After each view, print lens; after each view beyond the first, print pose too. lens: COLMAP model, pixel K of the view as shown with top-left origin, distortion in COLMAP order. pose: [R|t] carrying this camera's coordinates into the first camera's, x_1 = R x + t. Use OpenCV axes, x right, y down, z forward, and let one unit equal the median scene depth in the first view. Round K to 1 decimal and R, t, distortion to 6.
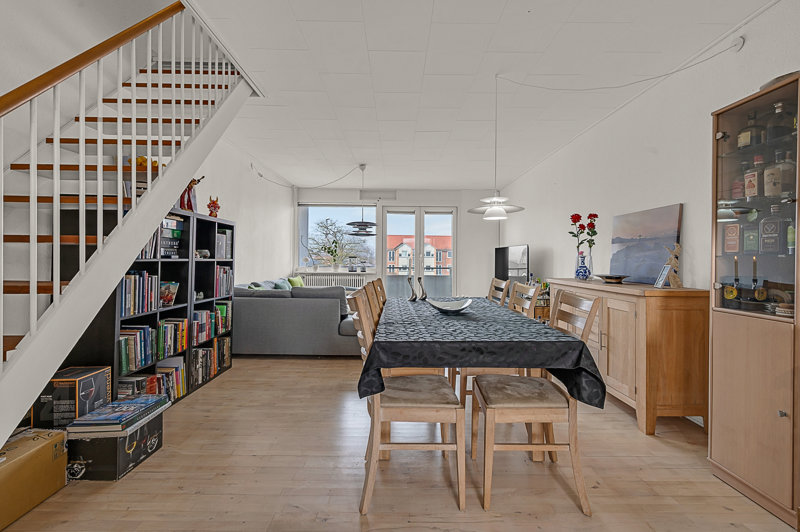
lens RADIAL K [[386.6, 0, 399.3], [0, 386.6, 259.9], [0, 0, 1]] dist [-0.001196, 0.000090]
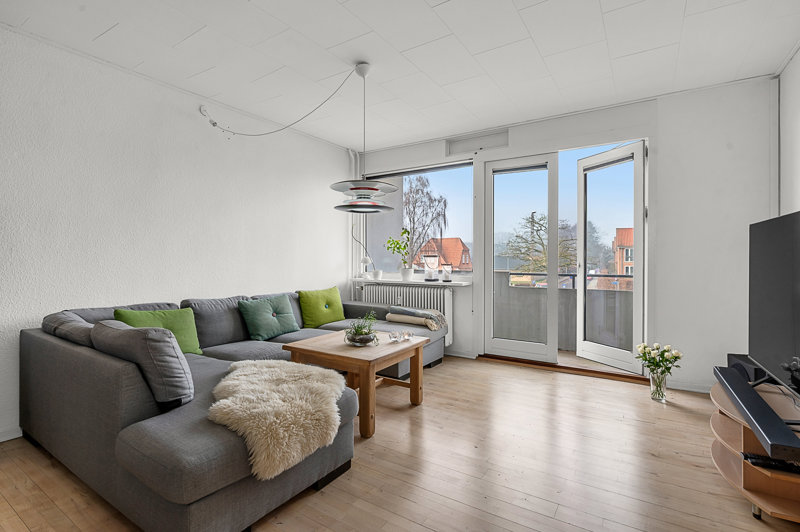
lens RADIAL K [[386.6, 0, 399.3], [0, 386.6, 259.9], [0, 0, 1]] dist [-0.001196, 0.000090]
pose [[0.830292, -0.002160, -0.557324, 0.167233], [0.001278, 0.999997, -0.001972, 0.000221], [0.557327, 0.000926, 0.830293, 0.495212]]
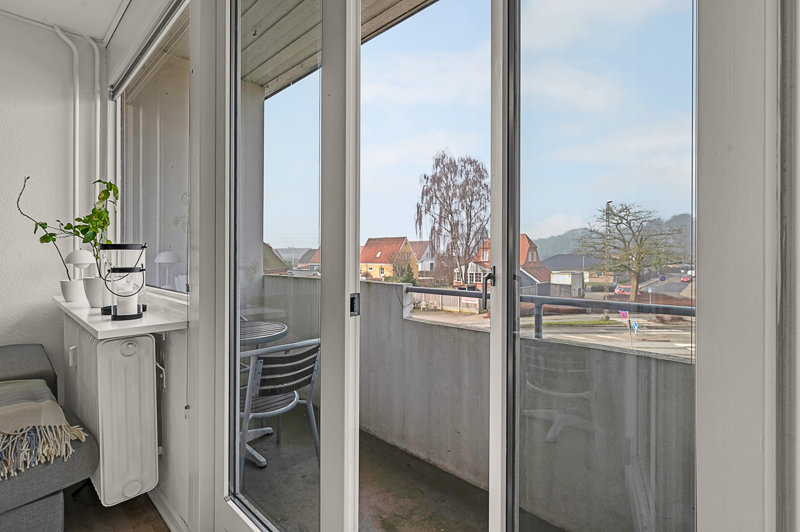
lens RADIAL K [[386.6, 0, 399.3], [0, 386.6, 259.9], [0, 0, 1]] dist [-0.001196, 0.000090]
pose [[0.713485, 0.000442, -0.700671, 0.156504], [0.001326, 0.999997, 0.001982, 0.001055], [0.700670, -0.002344, 0.713482, 0.784846]]
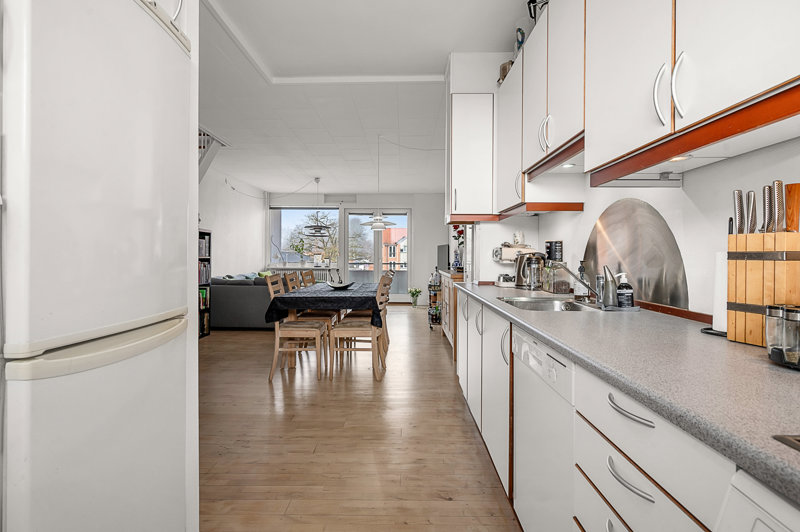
lens RADIAL K [[455.2, 0, 402.3], [0, 455.2, 258.1], [0, 0, 1]] dist [0.001785, 0.000039]
pose [[0.999737, -0.004630, -0.022447, 0.160185], [0.004766, 0.999971, 0.005990, -0.002153], [0.022419, -0.006095, 0.999730, -0.335645]]
